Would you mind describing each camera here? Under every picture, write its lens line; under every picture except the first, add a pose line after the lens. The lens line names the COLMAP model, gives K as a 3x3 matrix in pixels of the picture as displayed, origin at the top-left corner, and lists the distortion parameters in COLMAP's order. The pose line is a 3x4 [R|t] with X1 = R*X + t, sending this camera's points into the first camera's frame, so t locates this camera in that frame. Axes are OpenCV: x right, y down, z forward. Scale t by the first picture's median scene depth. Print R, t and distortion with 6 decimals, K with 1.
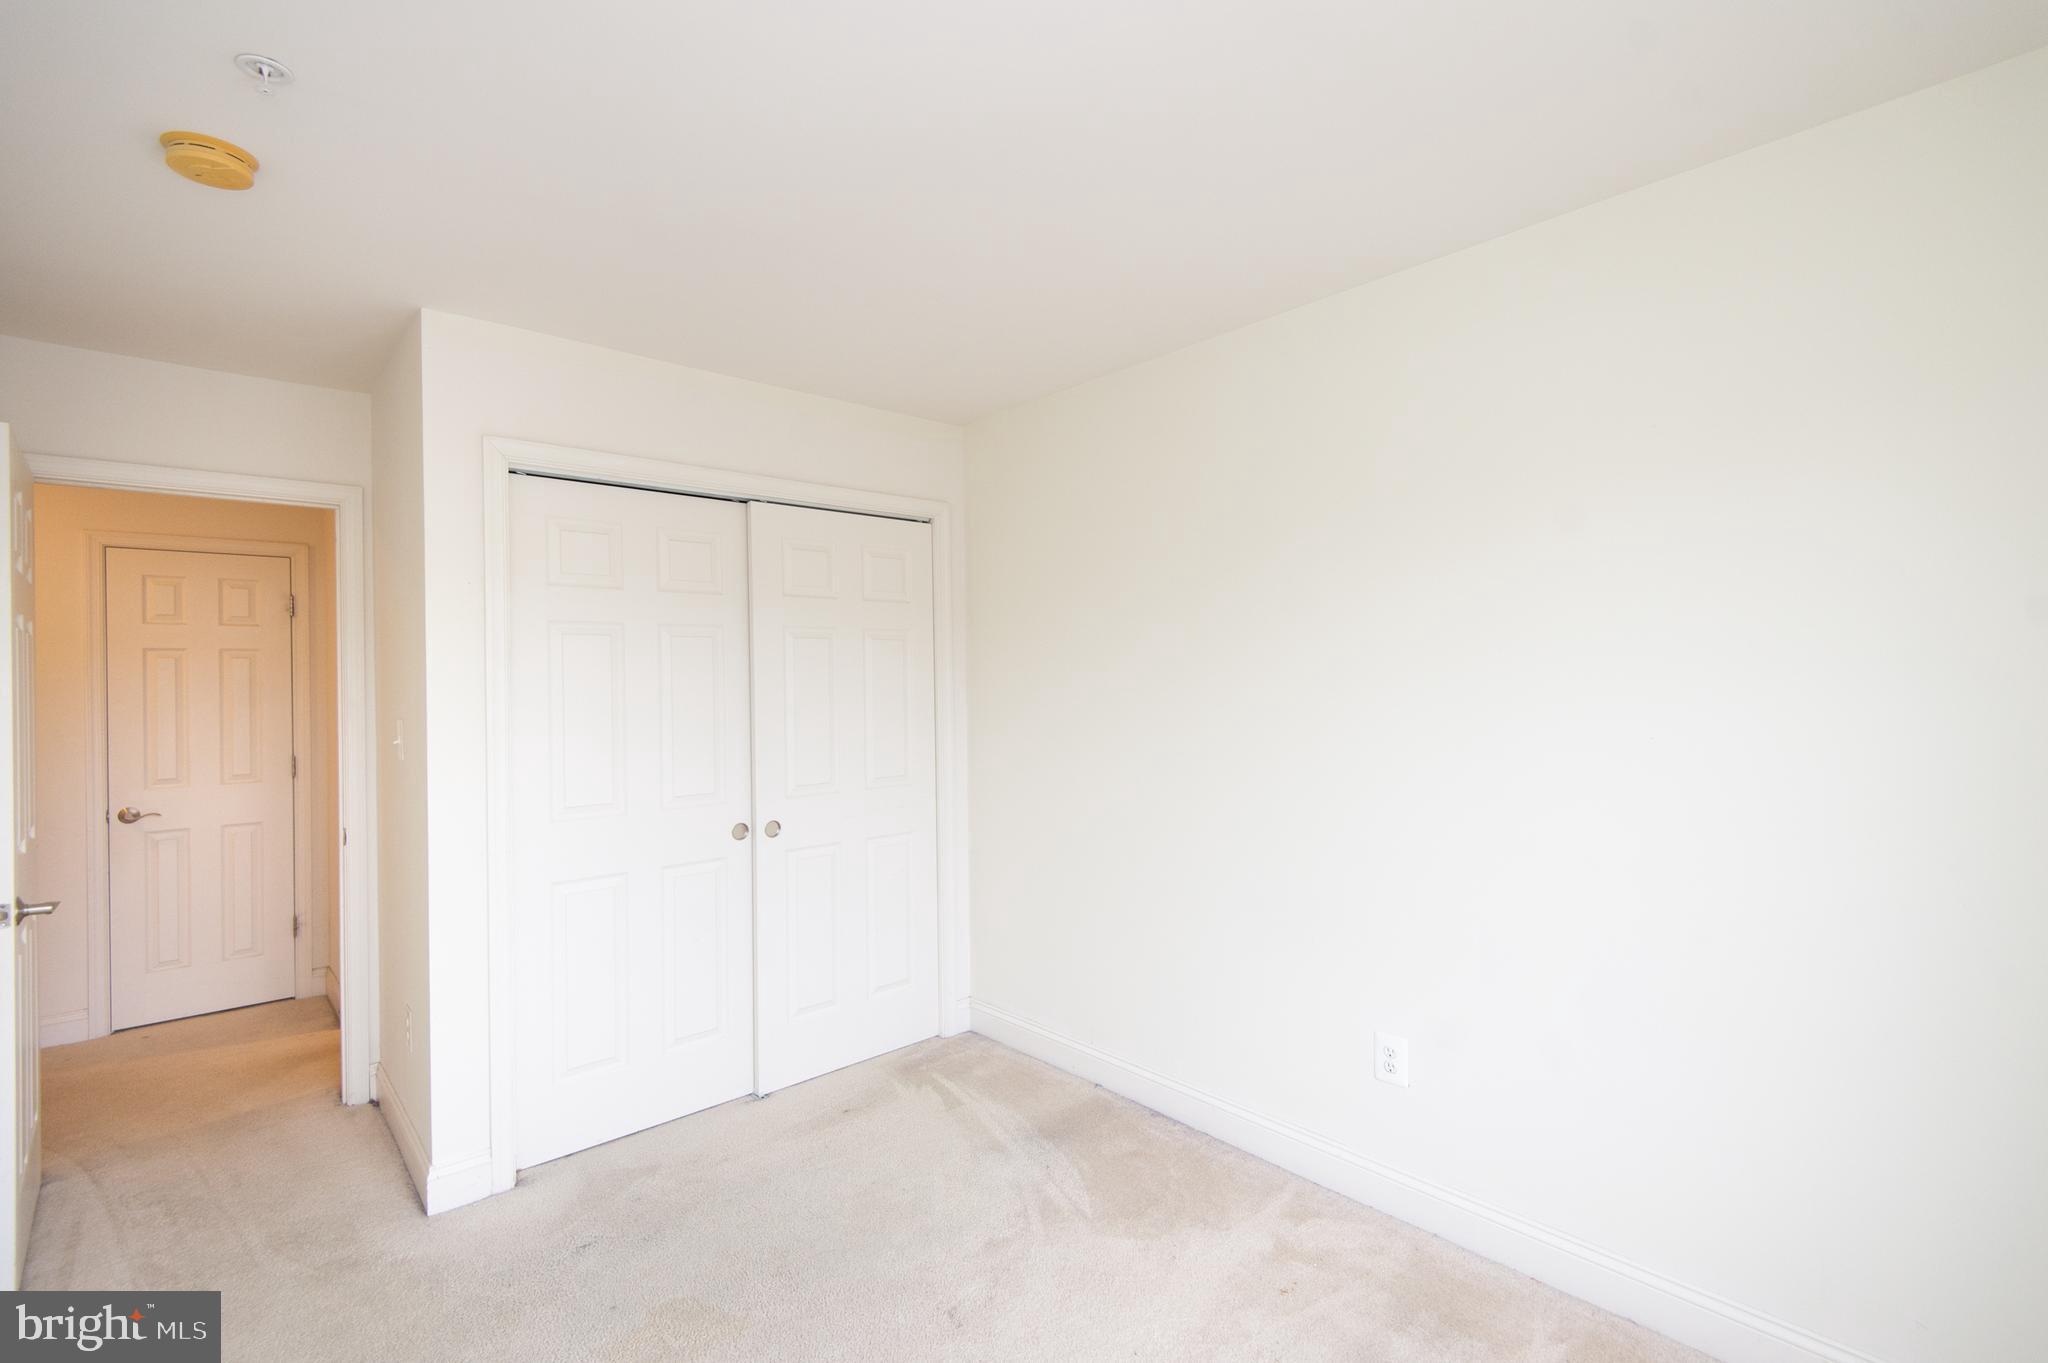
lens RADIAL K [[934.7, 0, 1033.2], [0, 934.7, 672.8], [0, 0, 1]] dist [0.002244, 0.000096]
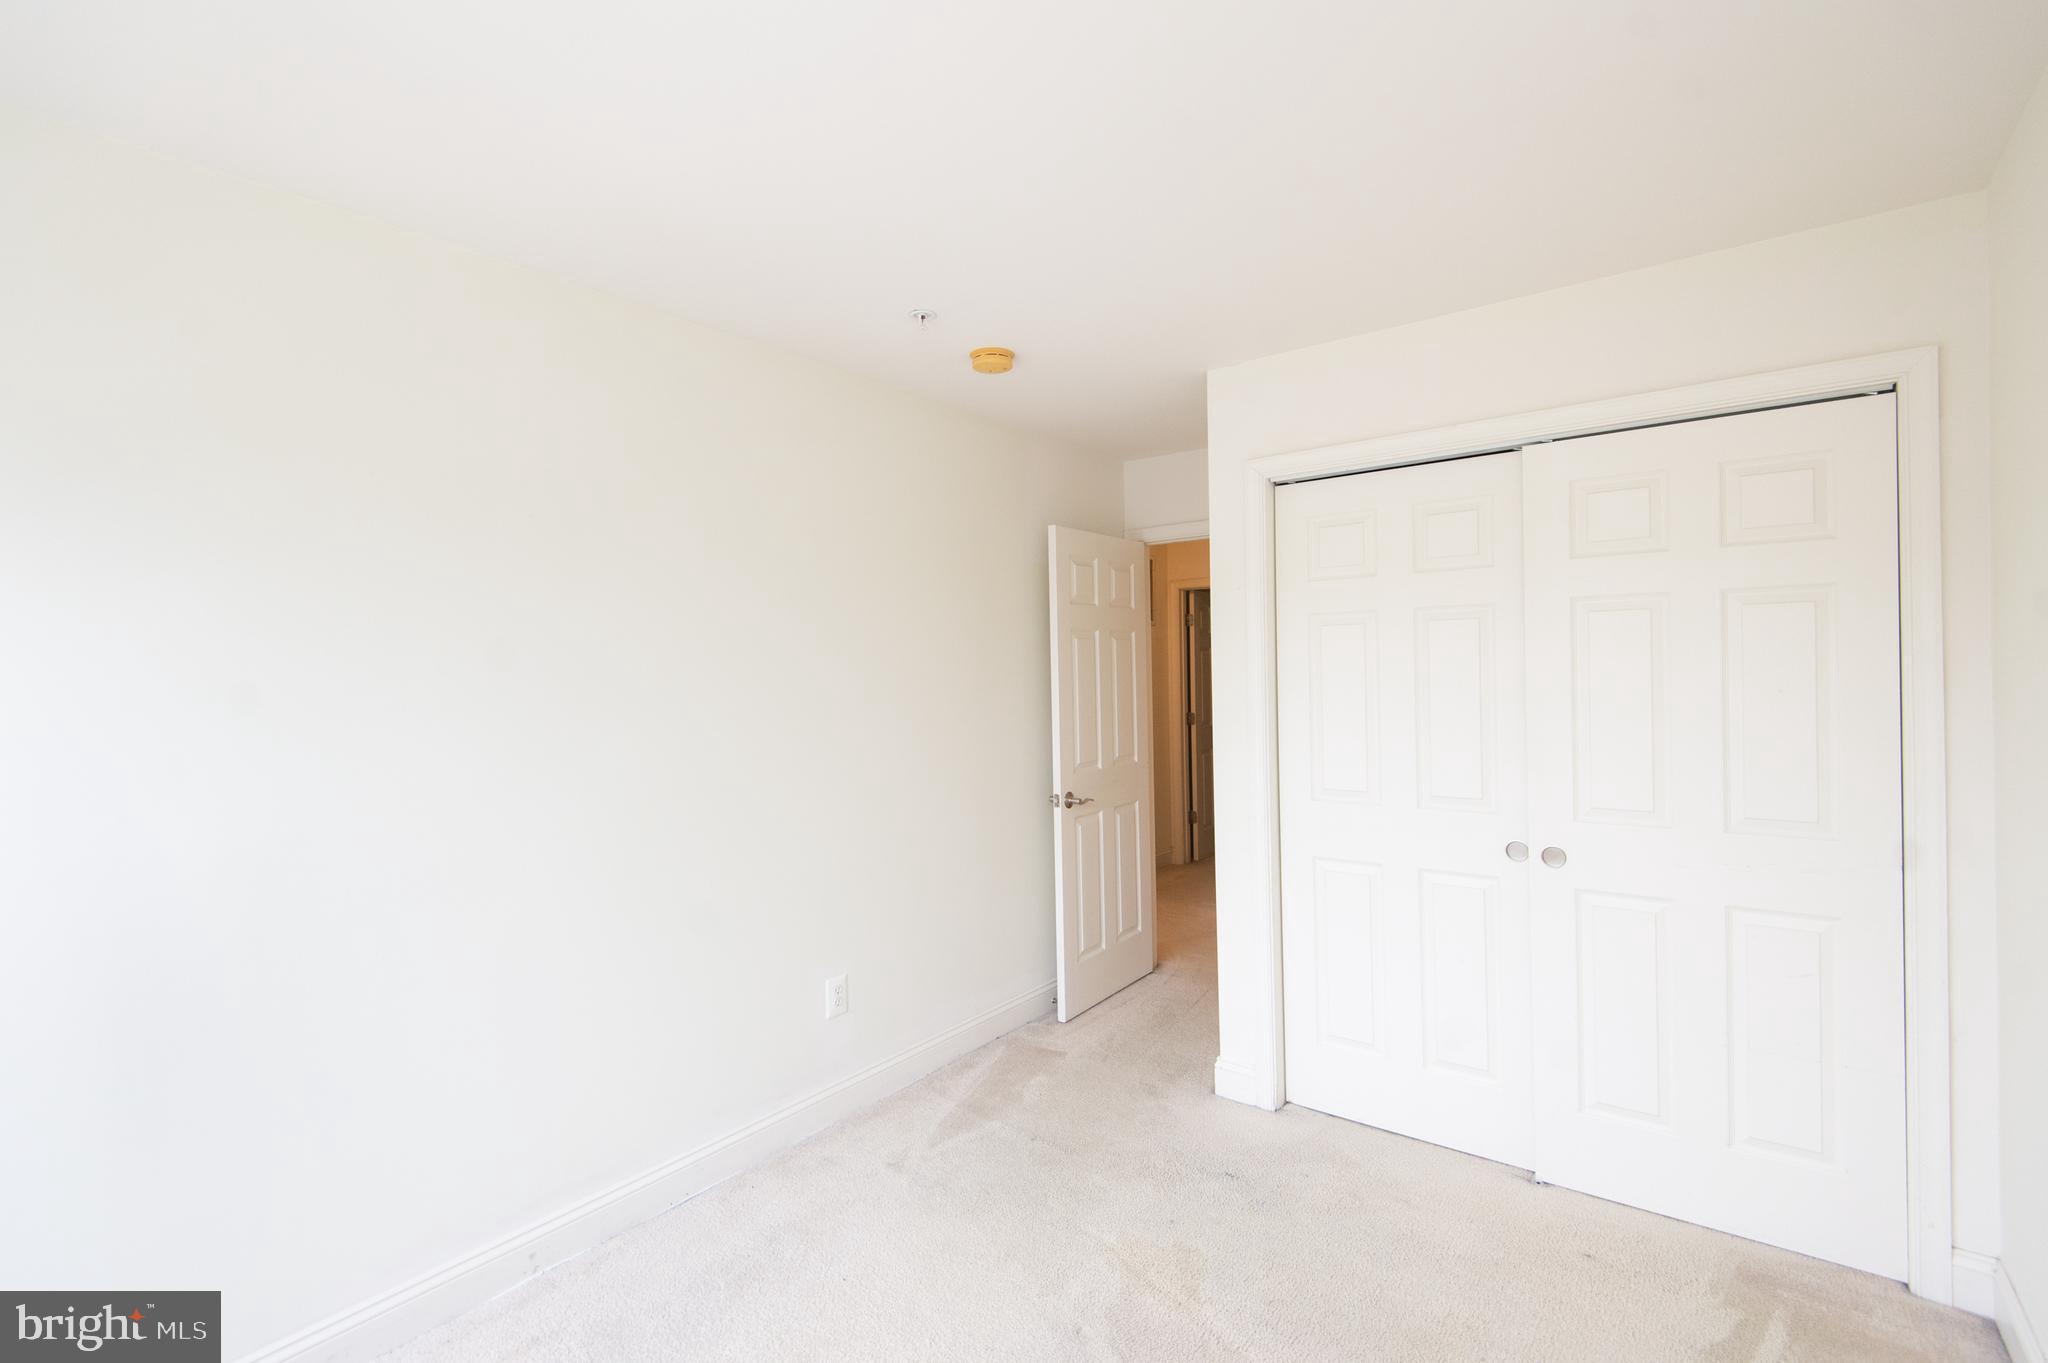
lens RADIAL K [[934.7, 0, 1033.2], [0, 934.7, 672.8], [0, 0, 1]] dist [0.002244, 0.000096]
pose [[0.176176, 0.015273, -0.984240, 0.427463], [0.017608, 0.999671, 0.018664, -0.011242], [0.984201, -0.020619, 0.175849, 0.436454]]
